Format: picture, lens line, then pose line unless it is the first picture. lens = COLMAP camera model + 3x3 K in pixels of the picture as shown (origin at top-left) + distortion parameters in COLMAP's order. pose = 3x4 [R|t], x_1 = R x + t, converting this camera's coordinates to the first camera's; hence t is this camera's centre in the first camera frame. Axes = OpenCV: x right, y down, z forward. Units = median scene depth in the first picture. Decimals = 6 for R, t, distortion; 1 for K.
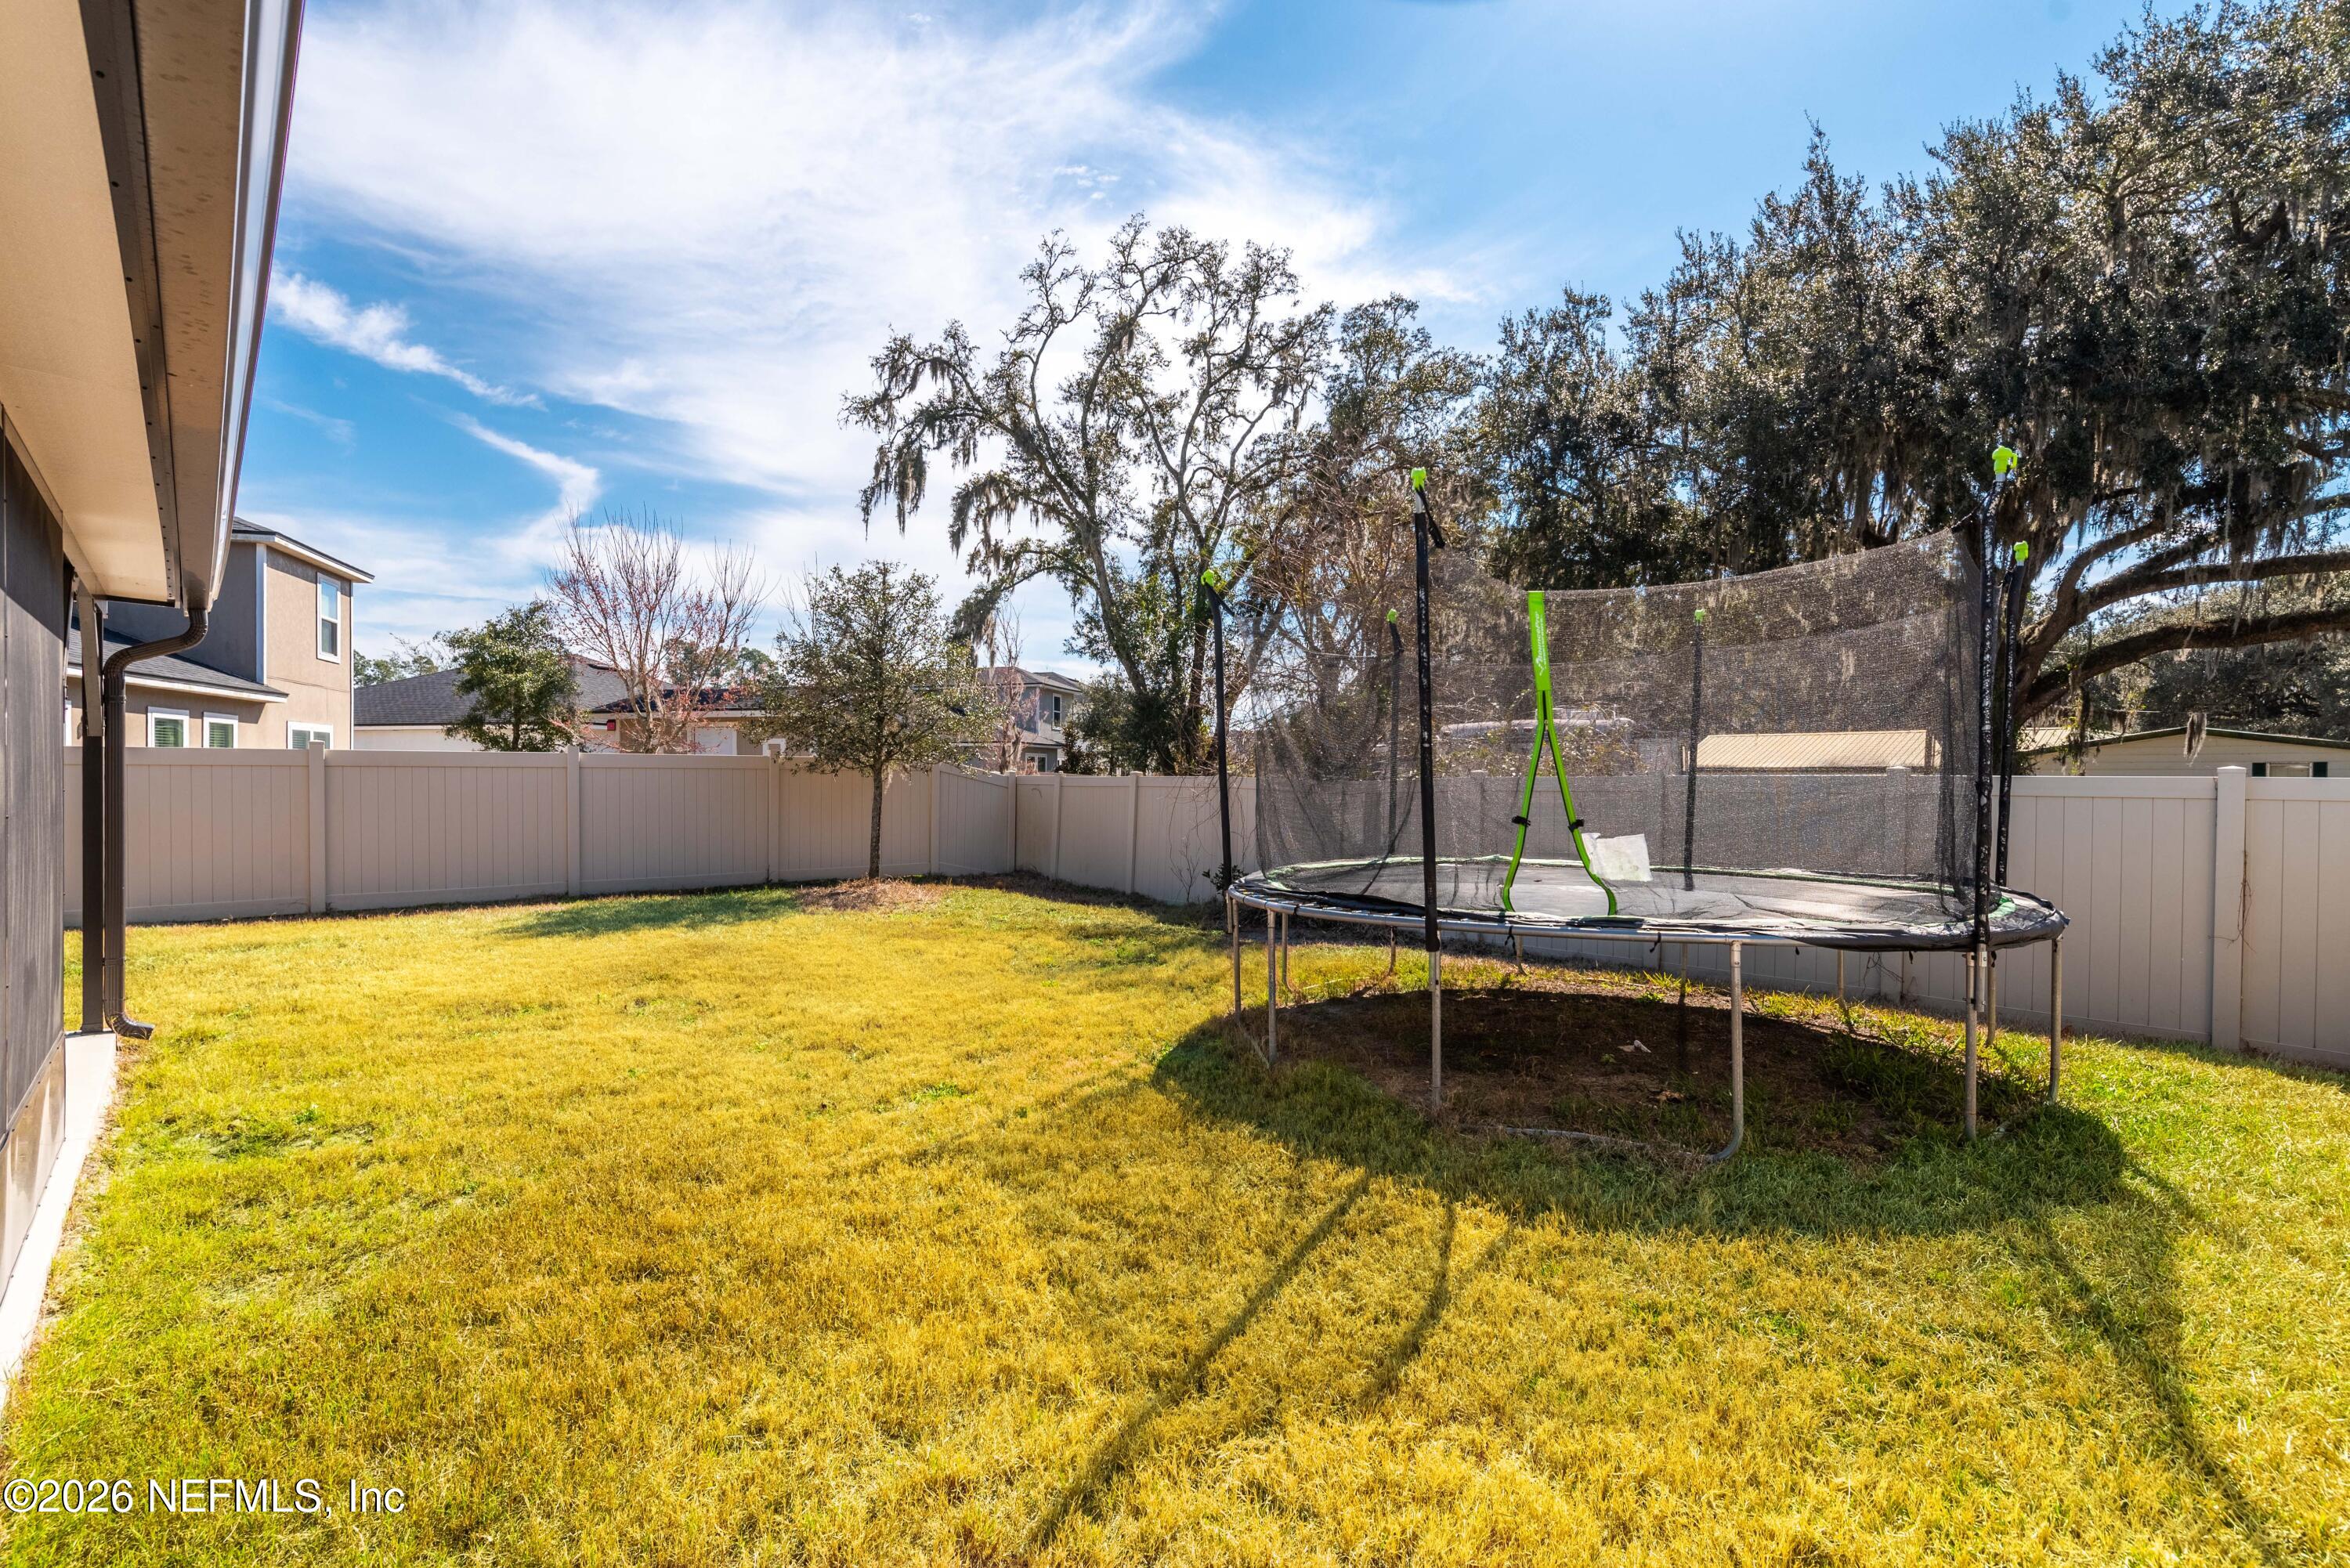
lens RADIAL K [[1069.6, 0, 1175.1], [0, 1069.6, 798.5], [0, 0, 1]] dist [0.008929, 0.000048]
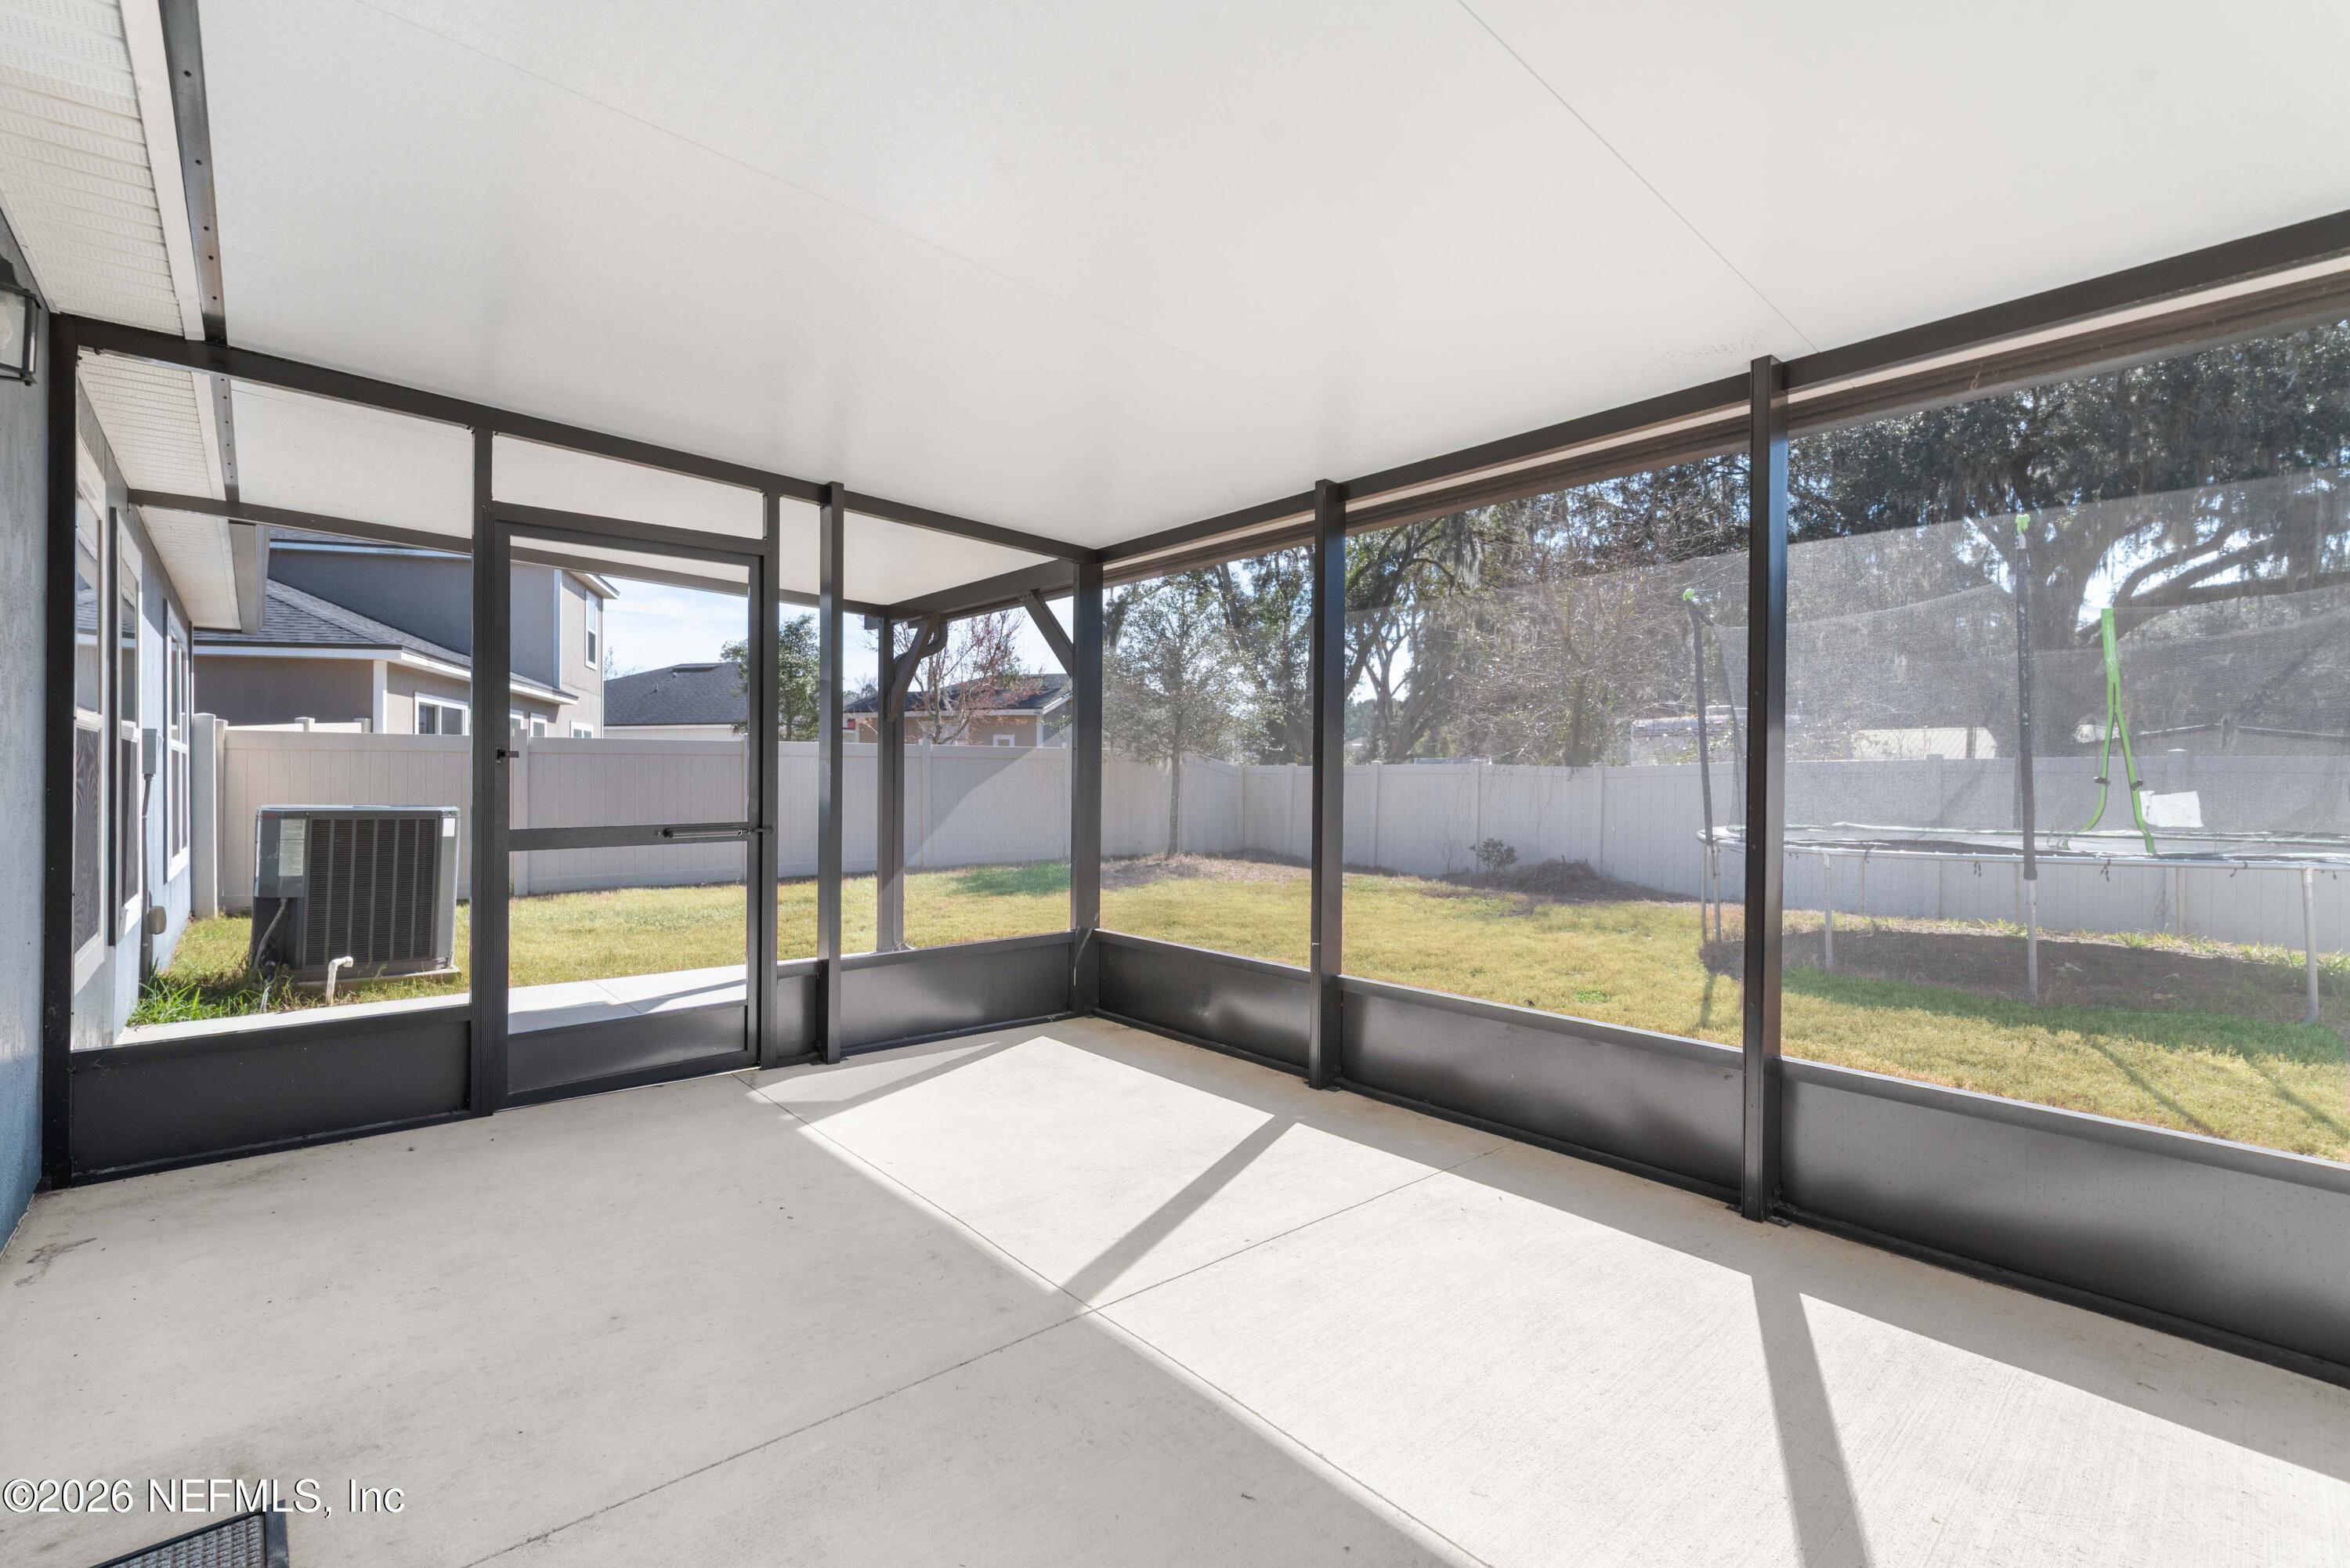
lens RADIAL K [[1006.4, 0, 1184.5], [0, 1006.4, 770.0], [0, 0, 1]] dist [0.008164, -0.002766]
pose [[0.999997, -0.002478, 0.000665, -0.110771], [0.002495, 0.999669, -0.025603, 0.004978], [-0.000601, 0.025604, 0.999672, -0.034361]]
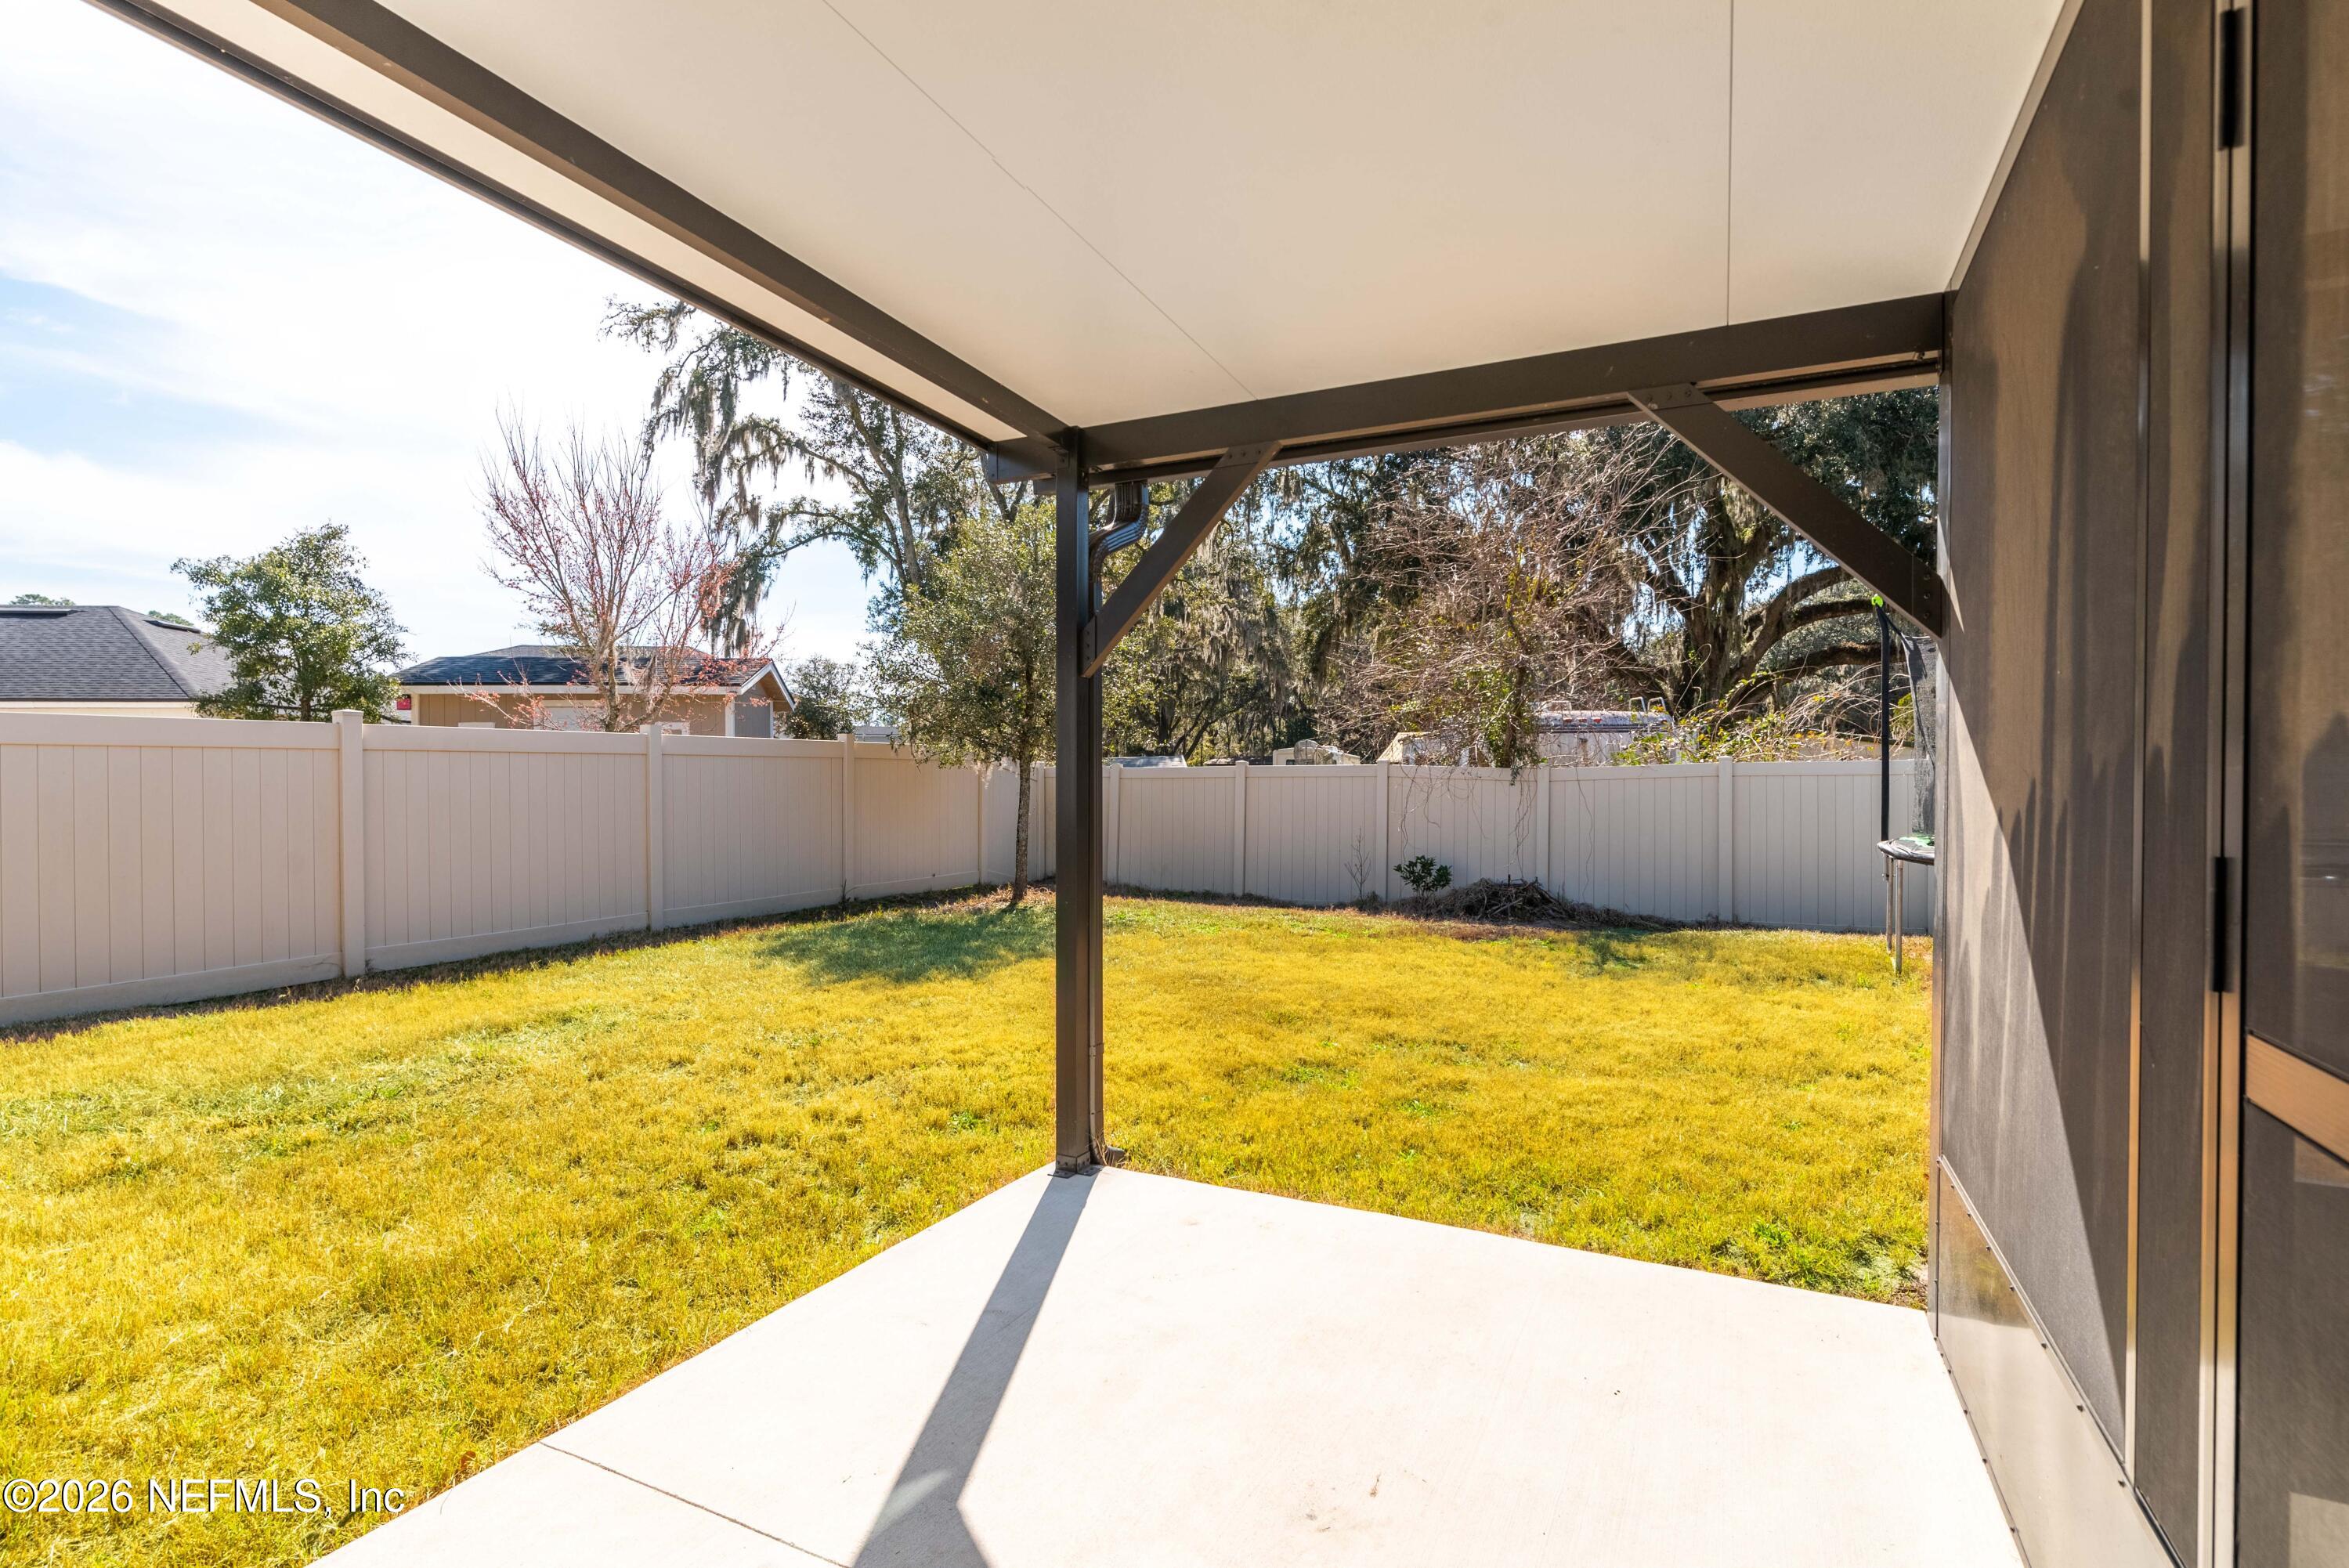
lens RADIAL K [[1107.1, 0, 1168.2], [0, 1107.1, 787.0], [0, 0, 1]] dist [-0.002766, -0.001097]
pose [[0.932205, -0.010400, 0.361782, -0.197697], [0.014136, 0.999871, -0.007680, 0.001480], [-0.361655, 0.012274, 0.932231, 0.070209]]
